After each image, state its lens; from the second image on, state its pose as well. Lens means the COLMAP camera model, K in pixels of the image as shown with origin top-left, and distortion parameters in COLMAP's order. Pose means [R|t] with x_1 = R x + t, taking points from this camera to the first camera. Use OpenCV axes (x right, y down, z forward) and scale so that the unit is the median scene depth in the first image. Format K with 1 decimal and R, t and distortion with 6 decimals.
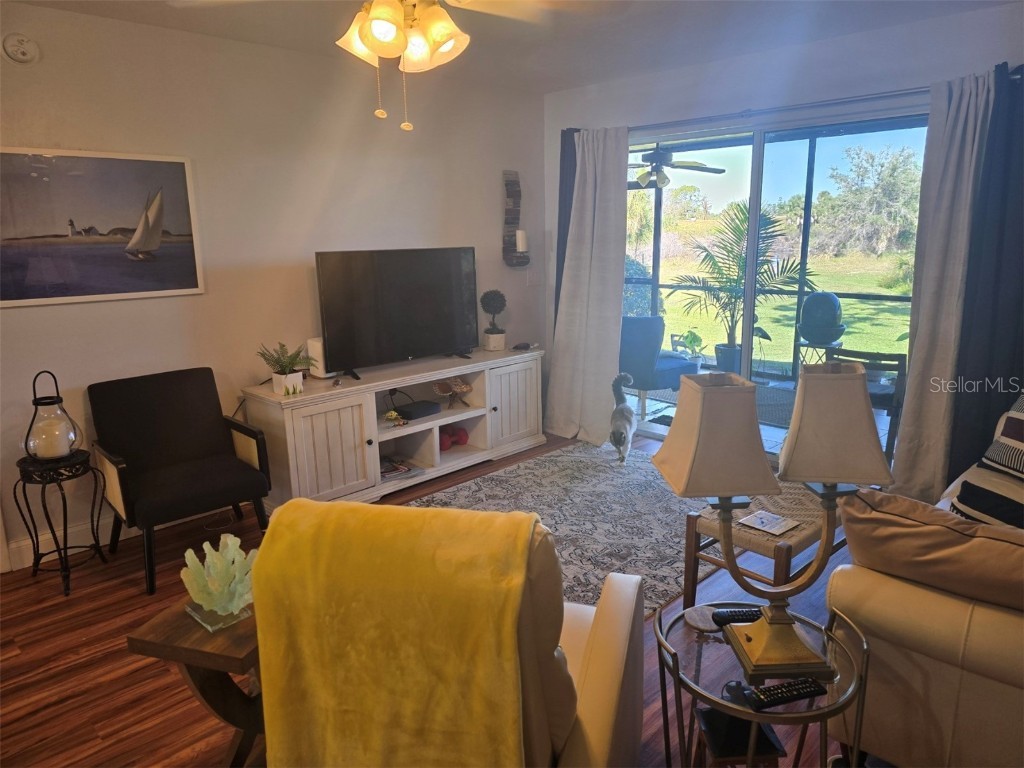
lens RADIAL K [[741.9, 0, 483.6], [0, 741.9, 387.5], [0, 0, 1]] dist [0.031426, -0.025215]
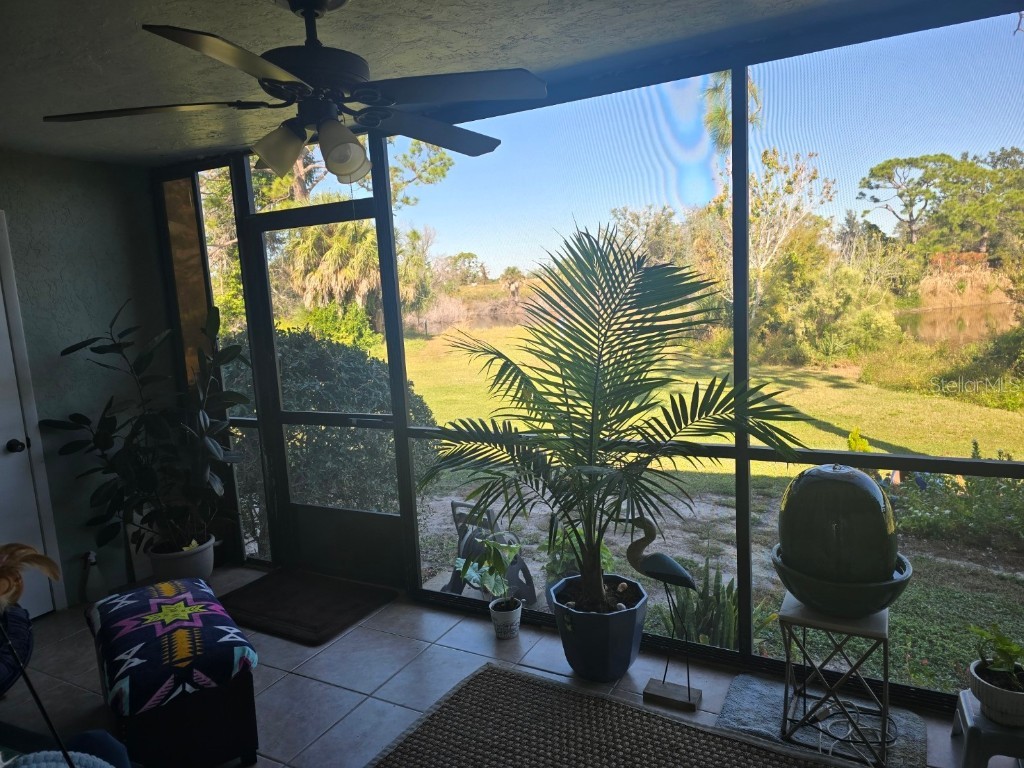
lens RADIAL K [[741.9, 0, 513.2], [0, 741.9, 377.1], [0, 0, 1]] dist [0.031426, -0.025215]
pose [[0.948258, -0.080505, 0.307124, 0.273242], [0.111634, 0.990095, -0.085145, -0.211455], [-0.297227, 0.115025, 0.947853, 0.943682]]
